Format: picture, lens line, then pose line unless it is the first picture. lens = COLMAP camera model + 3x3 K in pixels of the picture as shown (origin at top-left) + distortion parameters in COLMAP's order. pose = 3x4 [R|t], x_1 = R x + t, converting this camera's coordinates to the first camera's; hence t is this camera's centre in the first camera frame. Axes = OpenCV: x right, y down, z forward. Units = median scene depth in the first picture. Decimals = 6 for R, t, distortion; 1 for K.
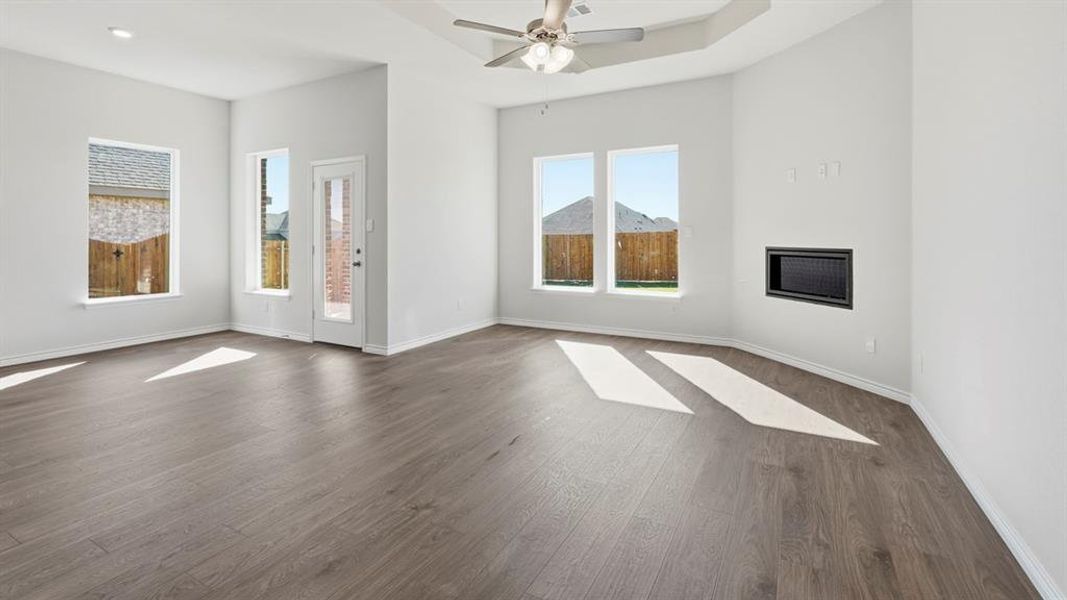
lens RADIAL K [[470.6, 0, 528.7], [0, 470.6, 244.0], [0, 0, 1]] dist [-0.004158, 0.000103]
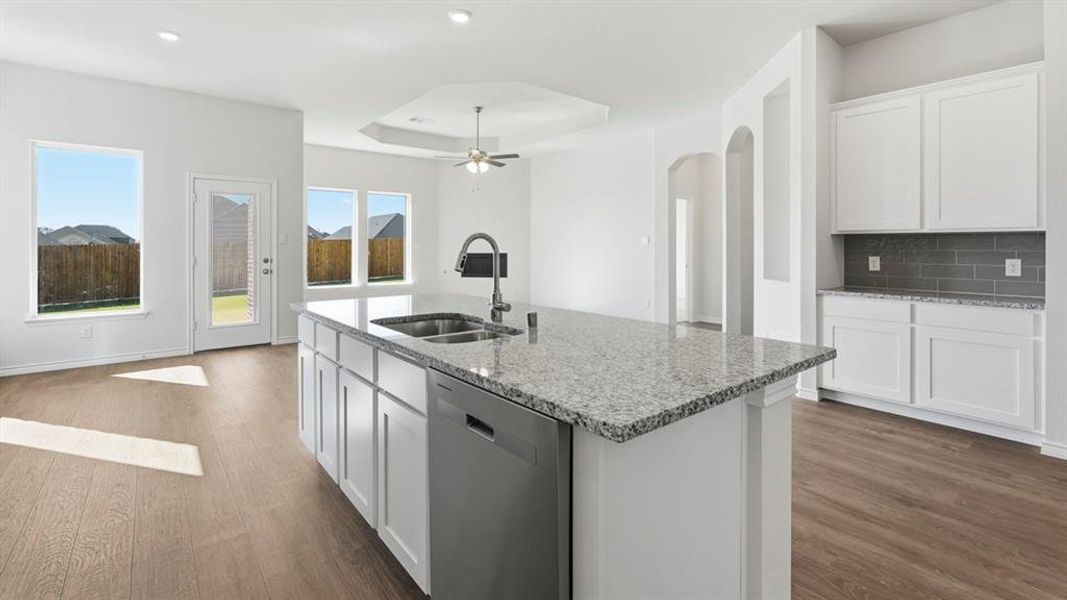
lens RADIAL K [[470.6, 0, 528.7], [0, 470.6, 244.0], [0, 0, 1]] dist [-0.004158, 0.000103]
pose [[0.377222, 0.010669, 0.926061, -1.133134], [0.014477, 0.999744, -0.017415, 0.004220], [-0.926010, 0.019975, 0.376971, -0.030814]]
